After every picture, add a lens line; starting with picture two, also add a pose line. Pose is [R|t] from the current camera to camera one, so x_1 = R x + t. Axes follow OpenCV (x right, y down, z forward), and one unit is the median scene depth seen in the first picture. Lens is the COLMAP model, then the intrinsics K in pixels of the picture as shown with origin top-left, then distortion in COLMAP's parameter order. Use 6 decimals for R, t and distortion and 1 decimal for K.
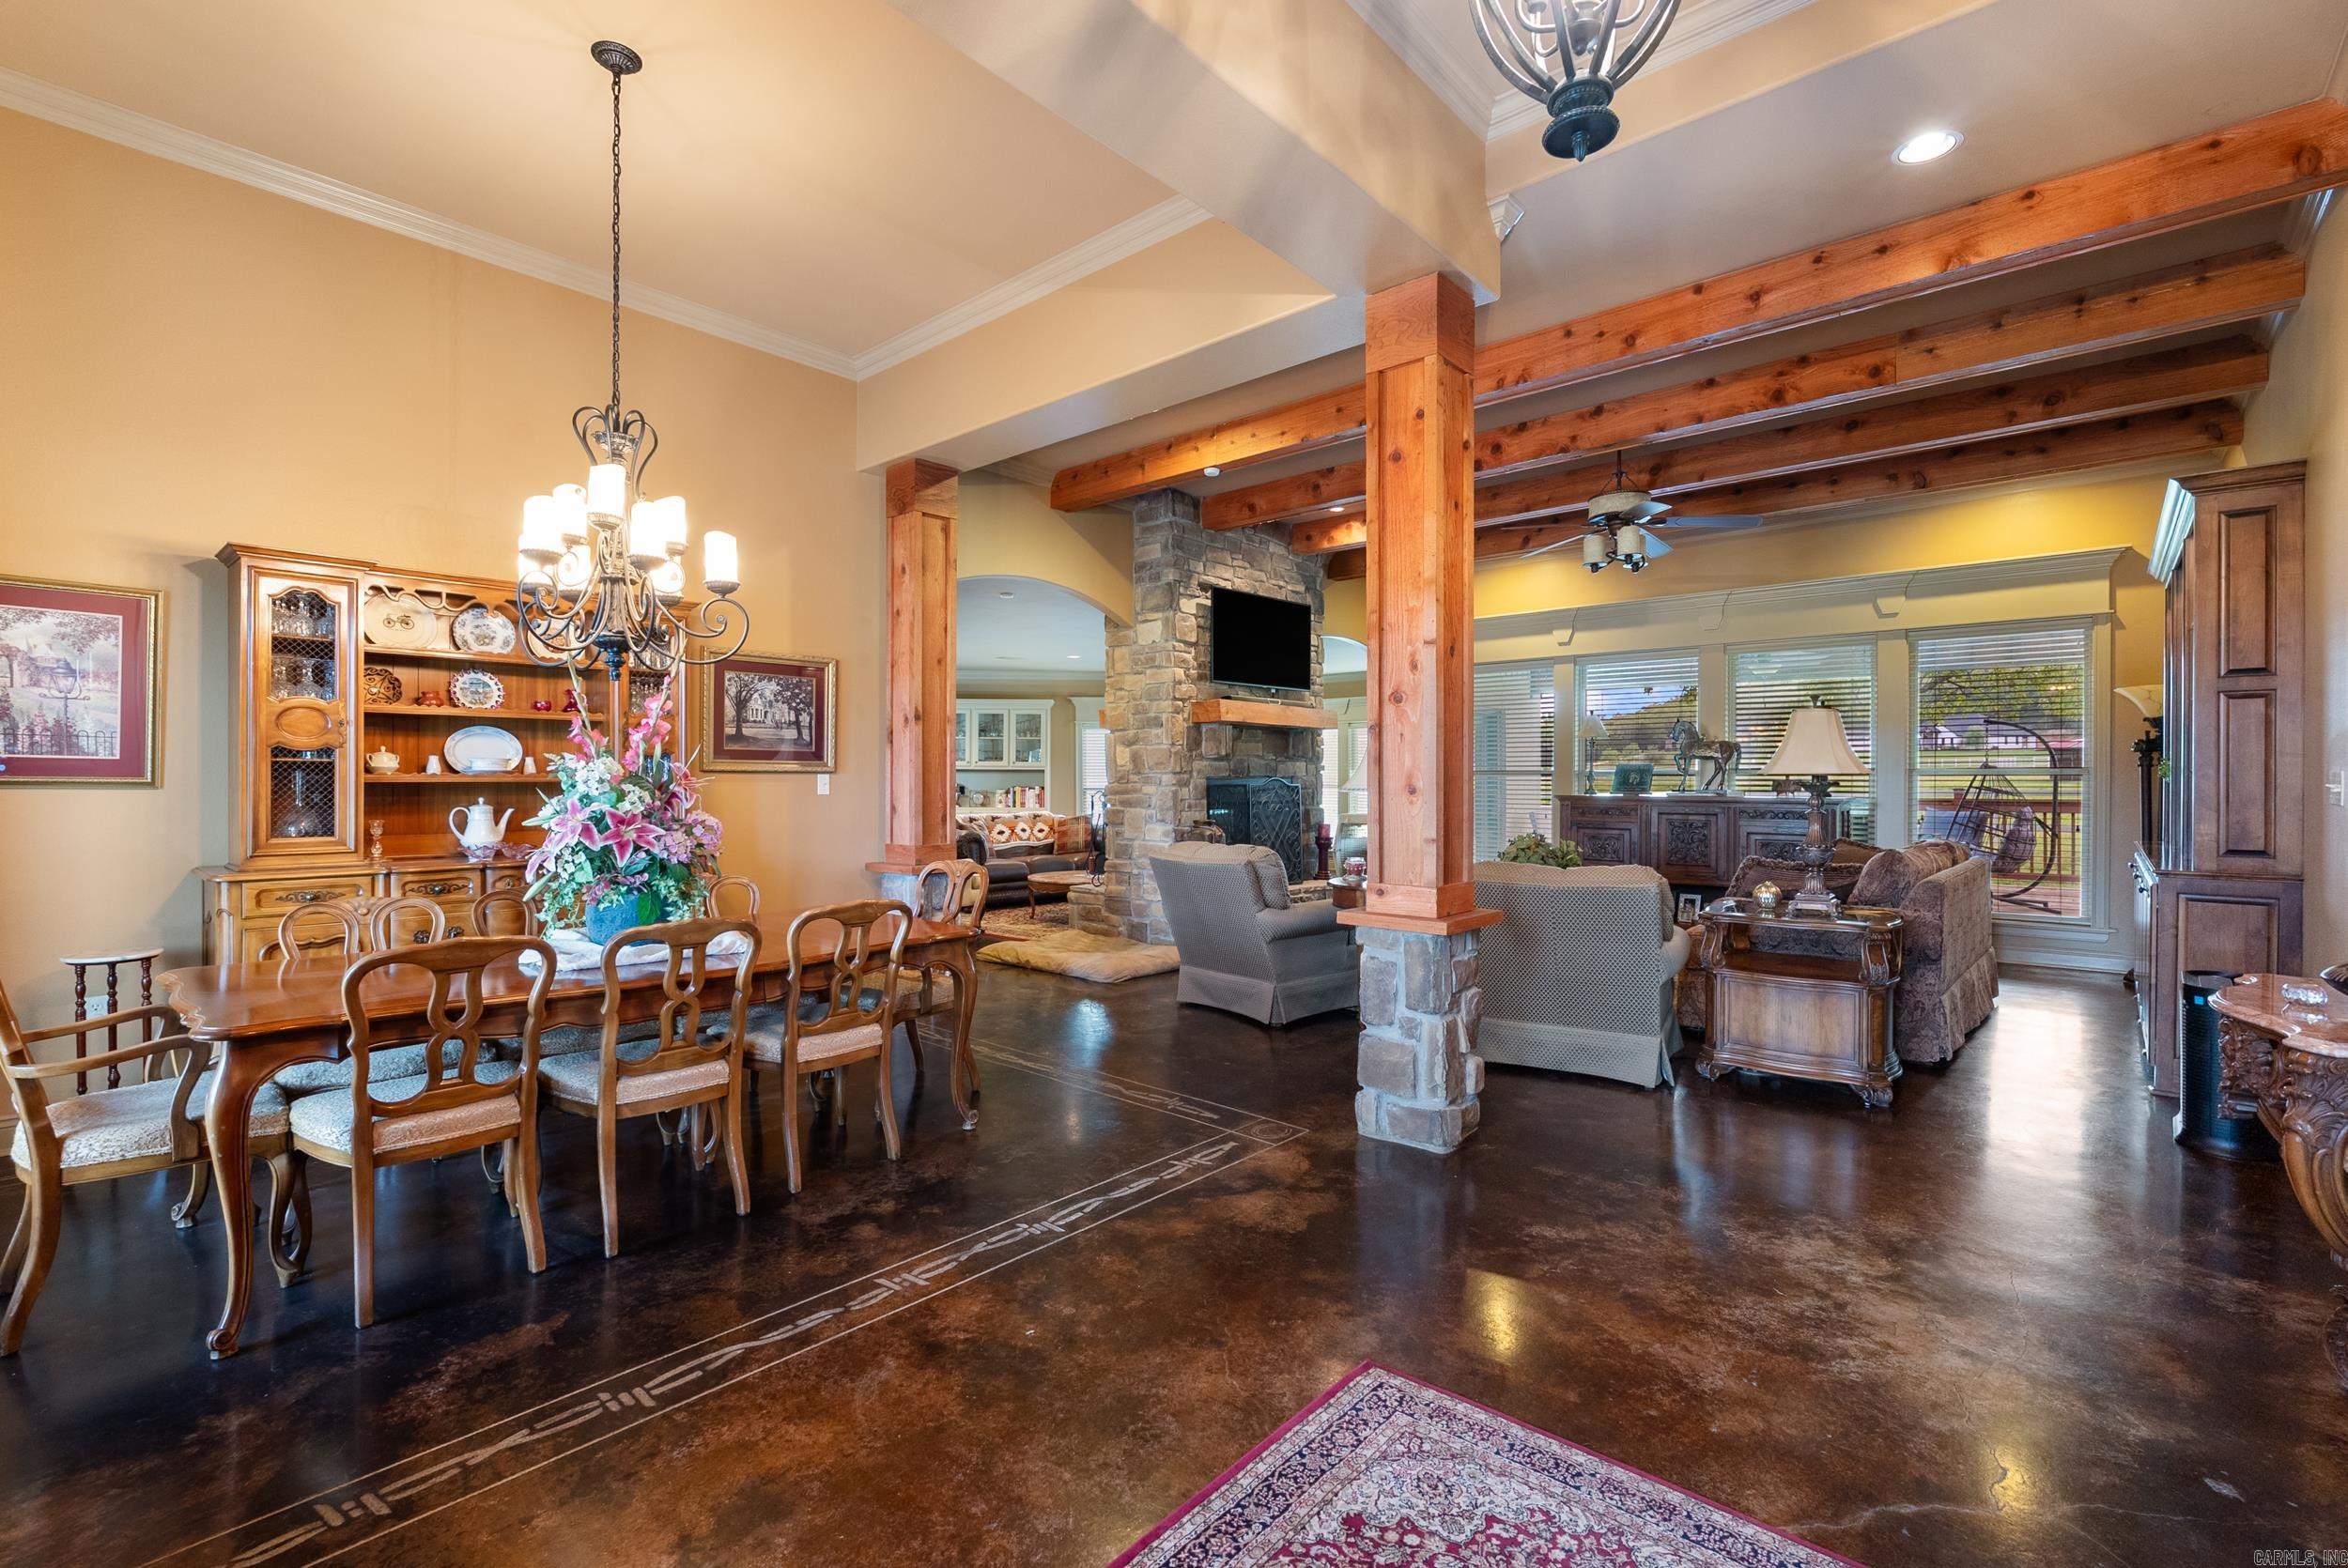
lens RADIAL K [[1045.6, 0, 1182.3], [0, 1045.6, 790.9], [0, 0, 1]] dist [-0.004073, 0.000151]
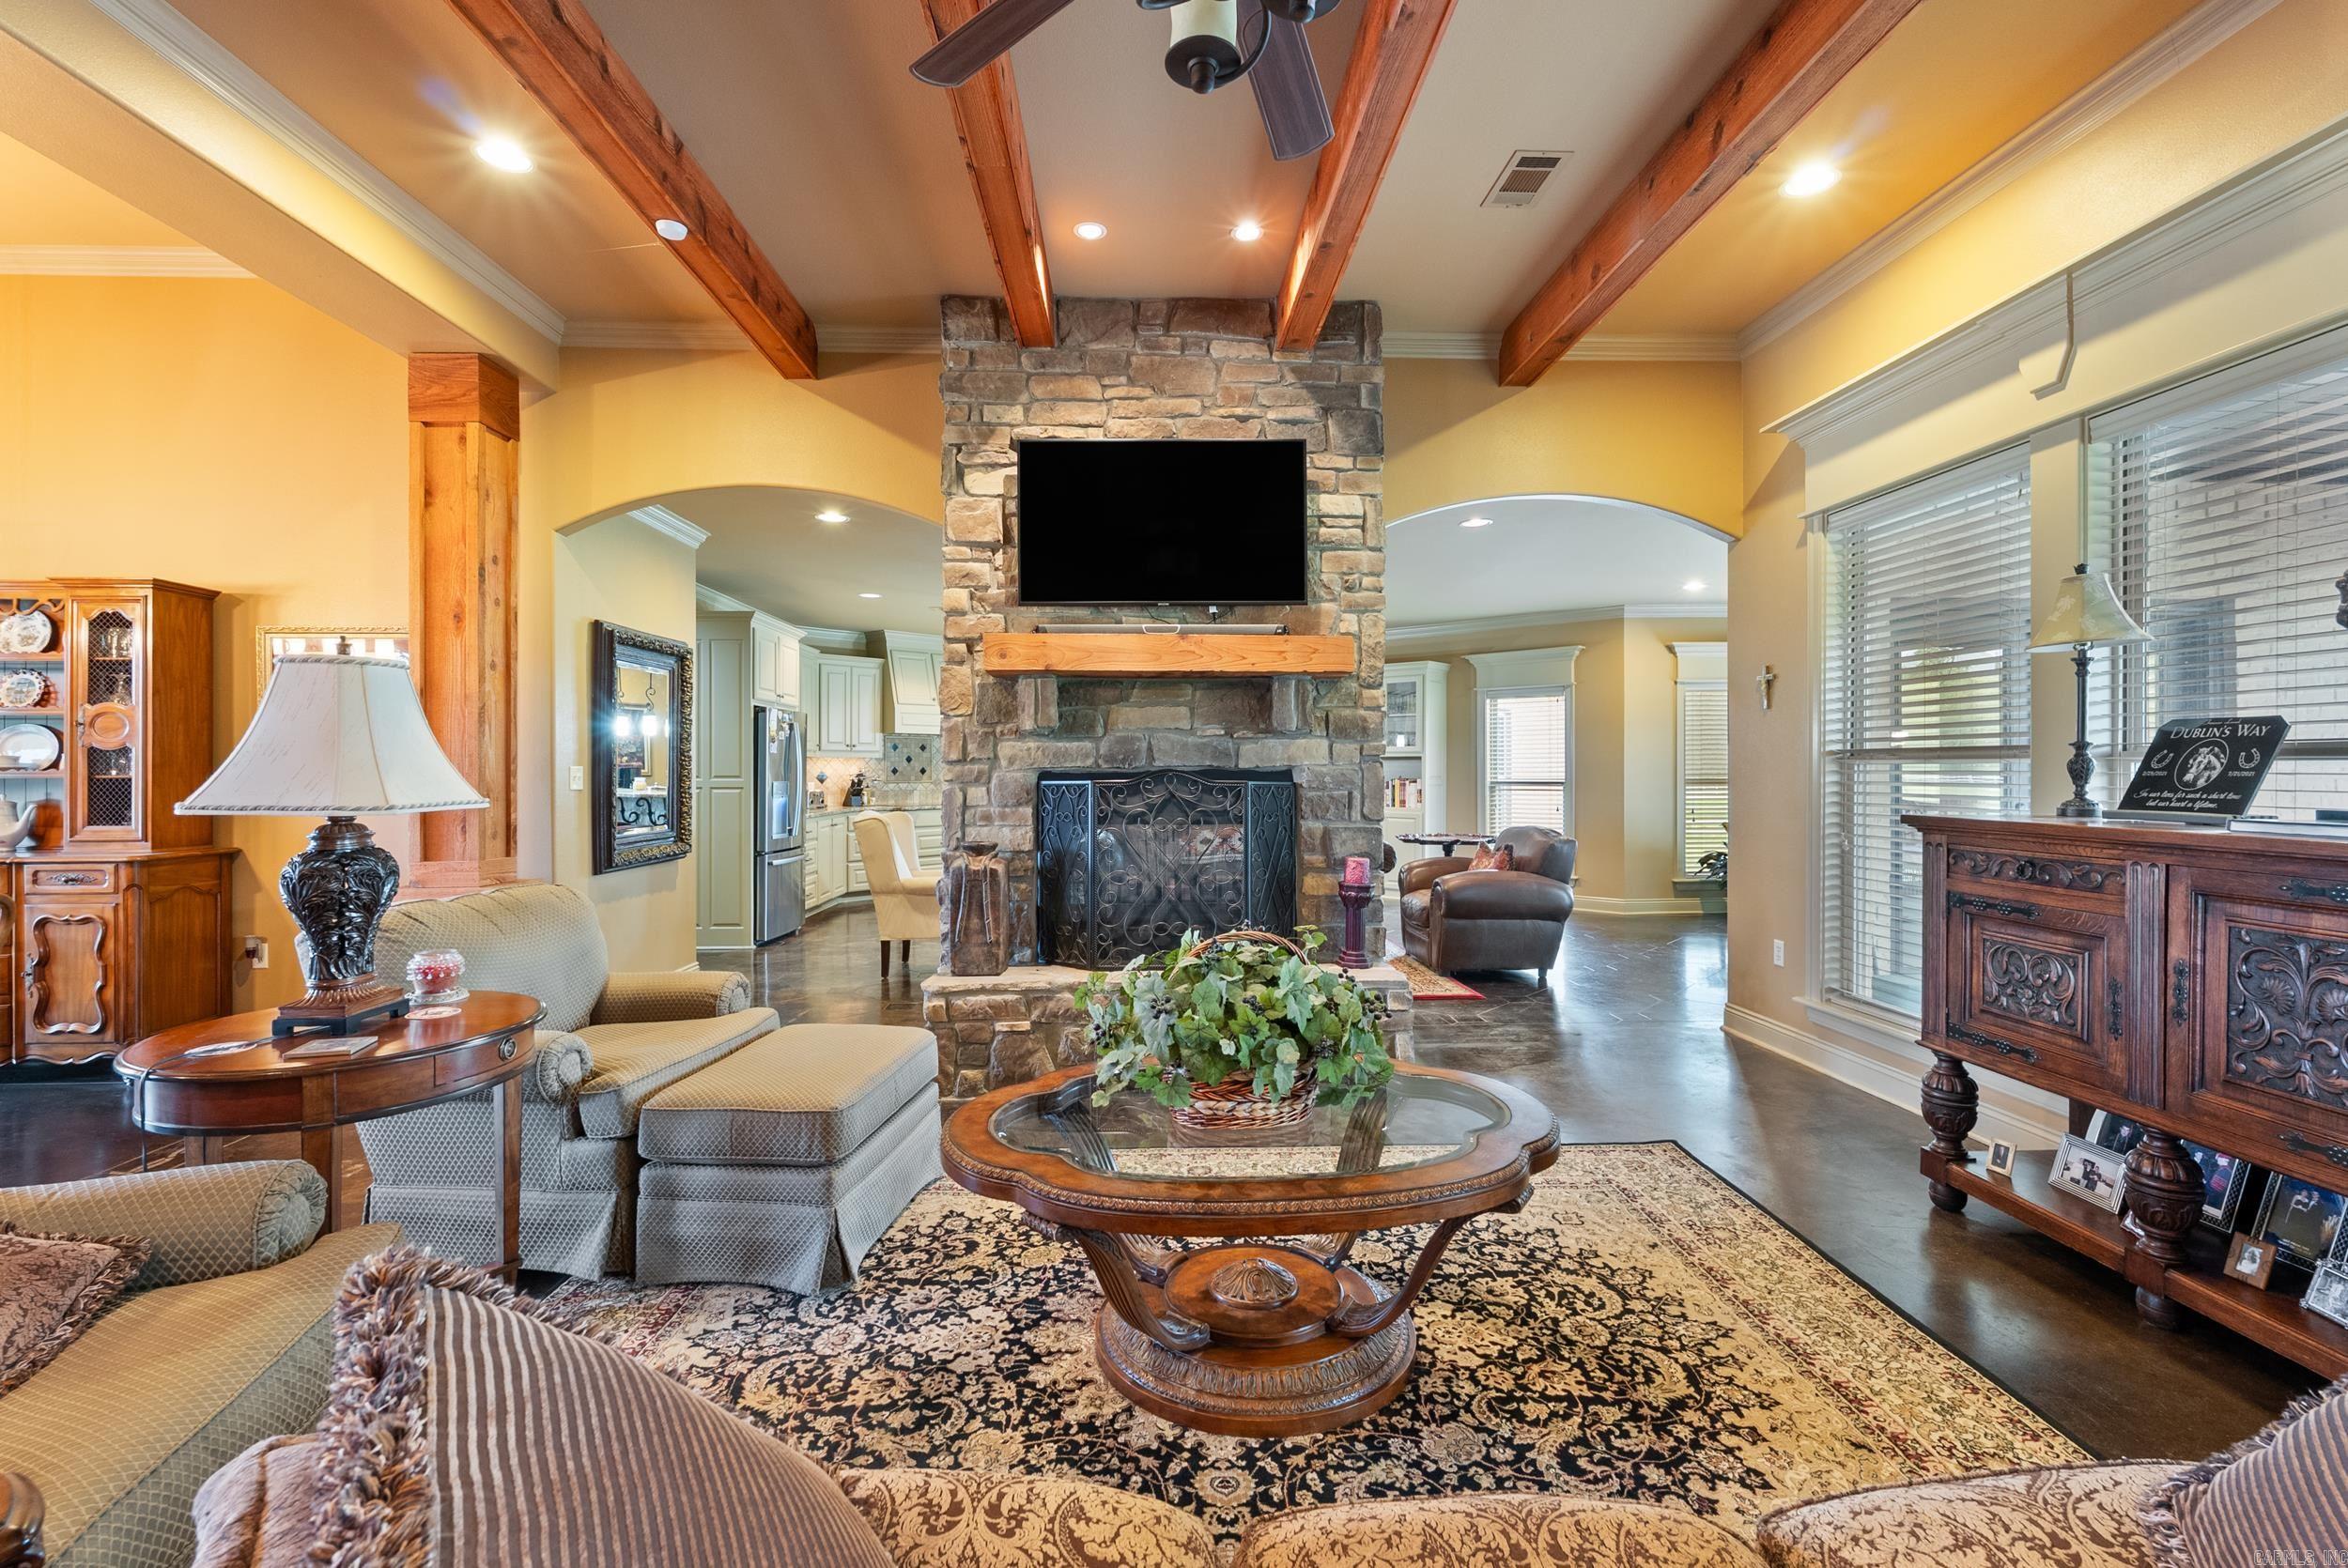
lens RADIAL K [[1045.6, 0, 1181.2], [0, 1045.6, 772.8], [0, 0, 1]] dist [-0.004073, 0.000151]
pose [[0.690198, -0.000455, -0.723620, 0.704462], [-0.004521, 0.999978, -0.004940, -0.011674], [0.723606, 0.006681, 0.690181, 0.914507]]
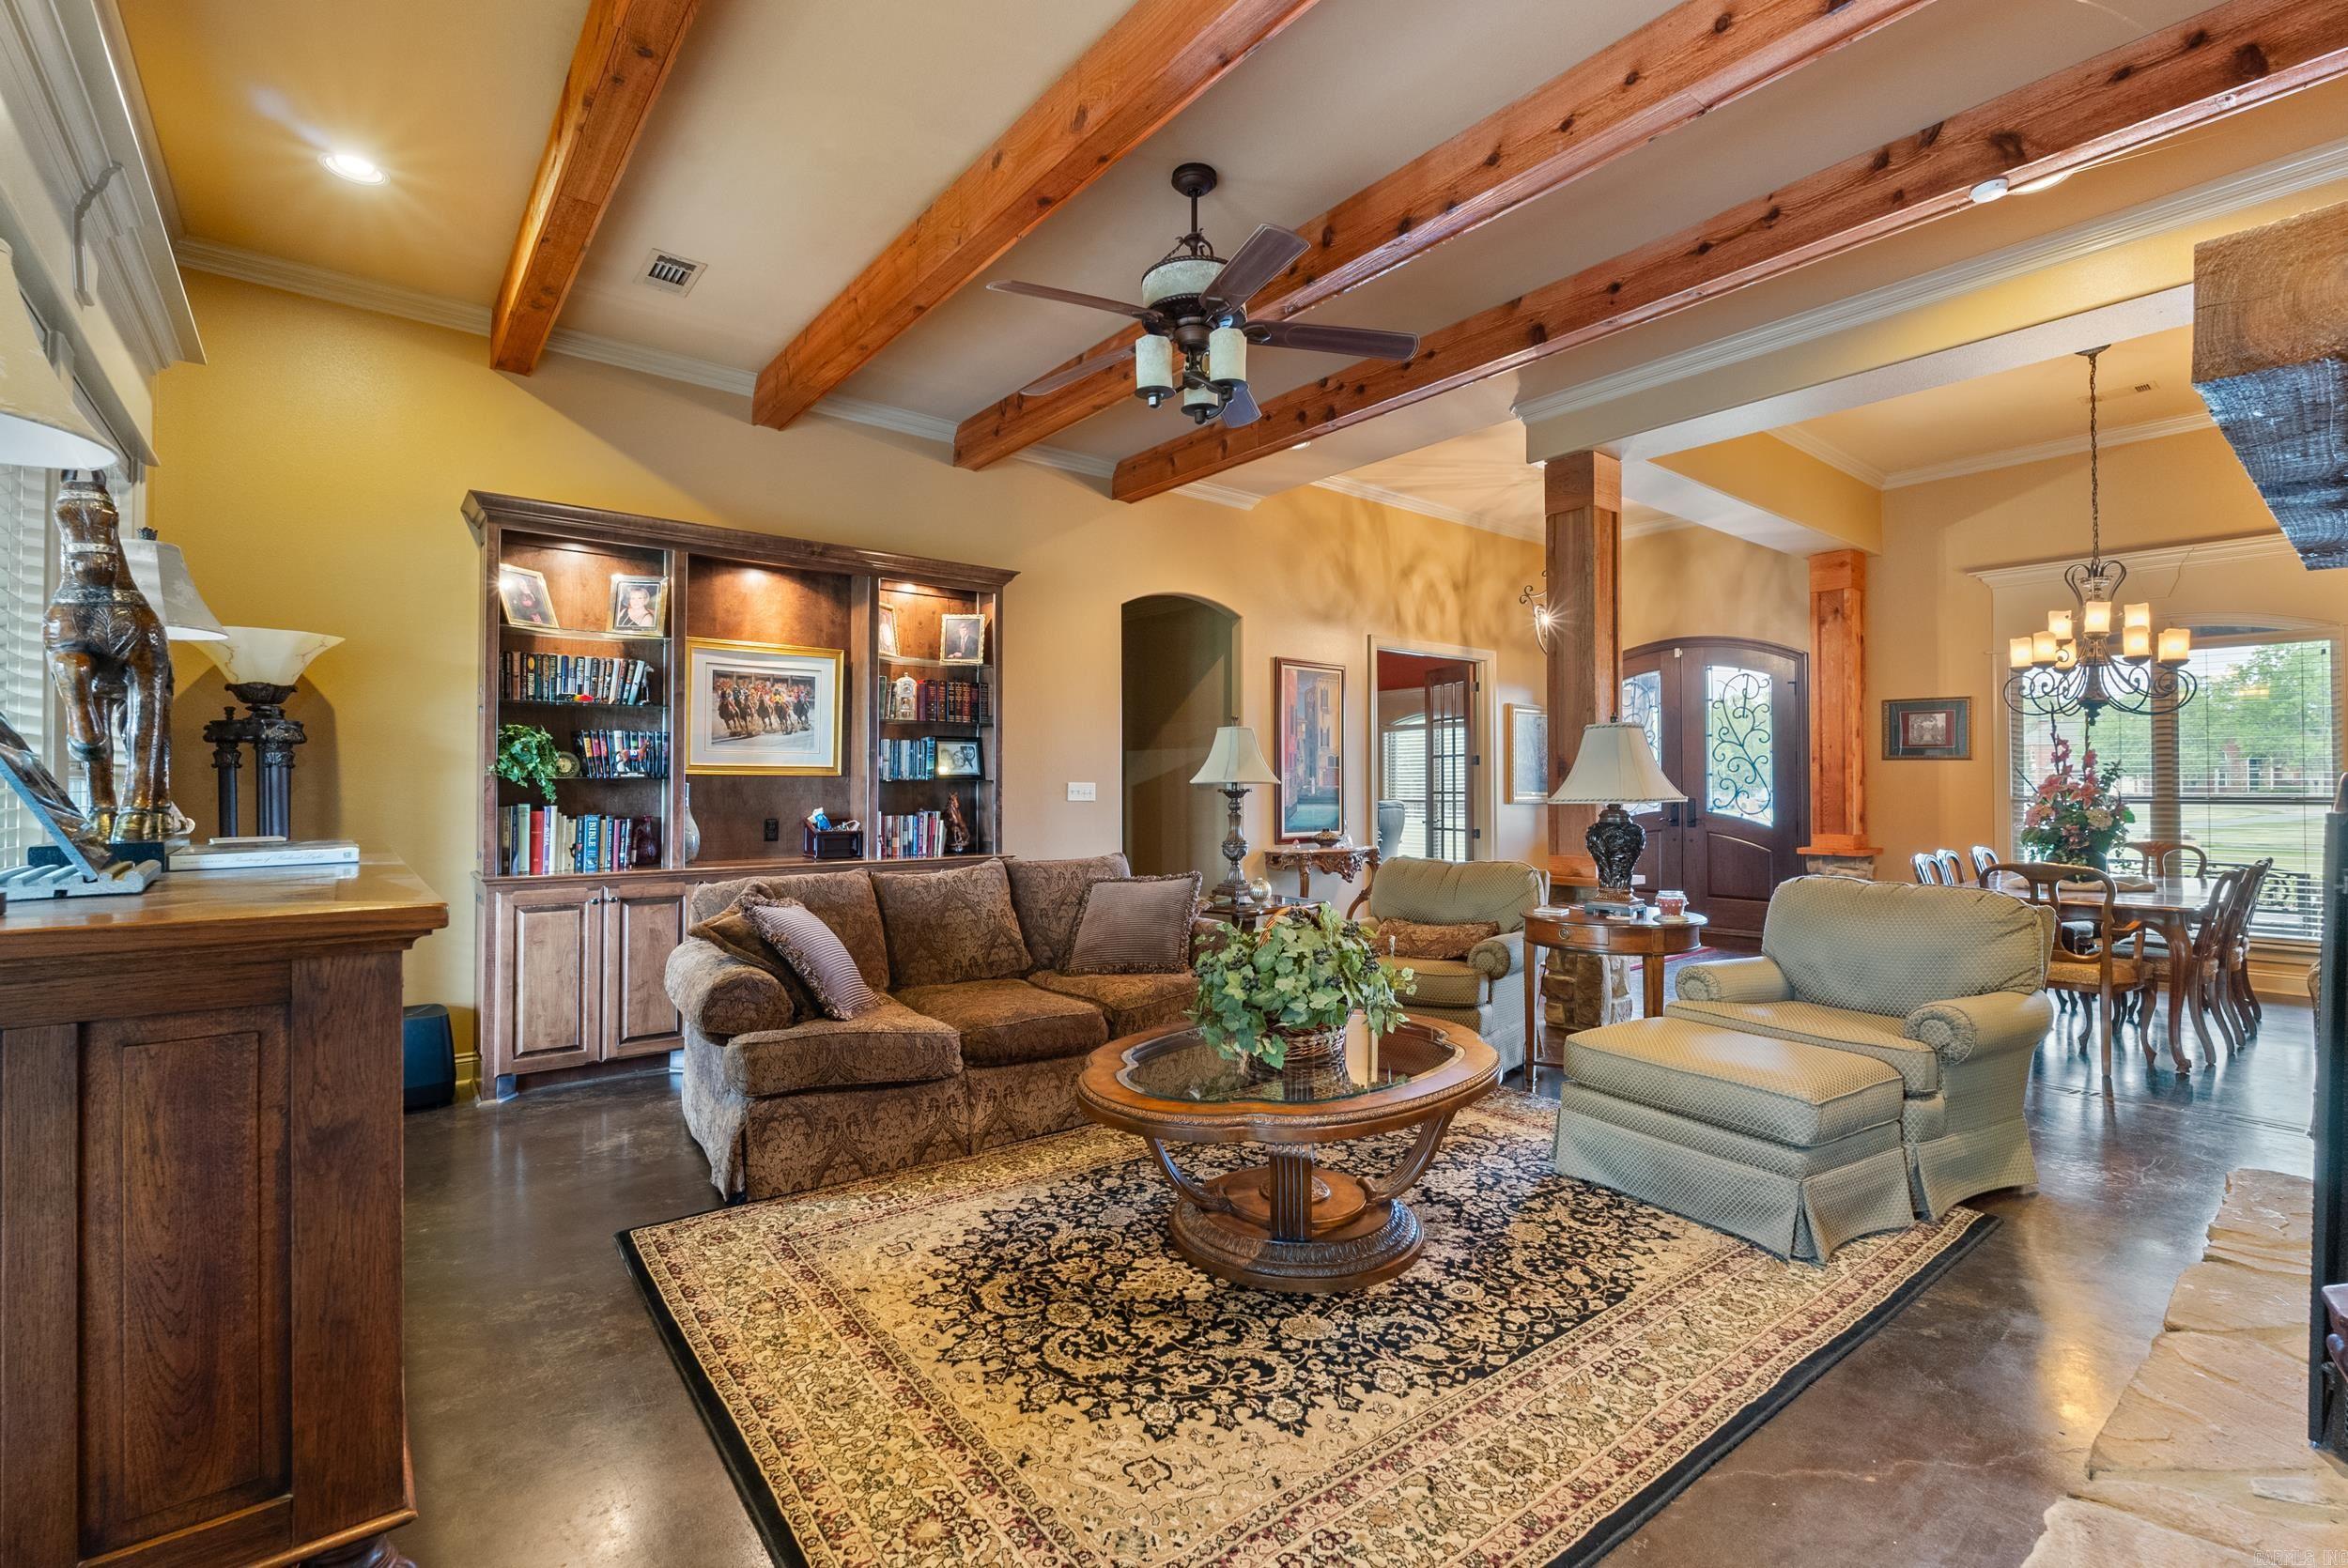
lens RADIAL K [[1045.6, 0, 1175.9], [0, 1045.6, 777.7], [0, 0, 1]] dist [-0.004073, 0.000151]
pose [[-0.984776, 0.001767, 0.173819, 0.368213], [0.002401, 0.999991, 0.003438, -0.020770], [-0.173811, 0.003803, -0.984772, 1.811003]]
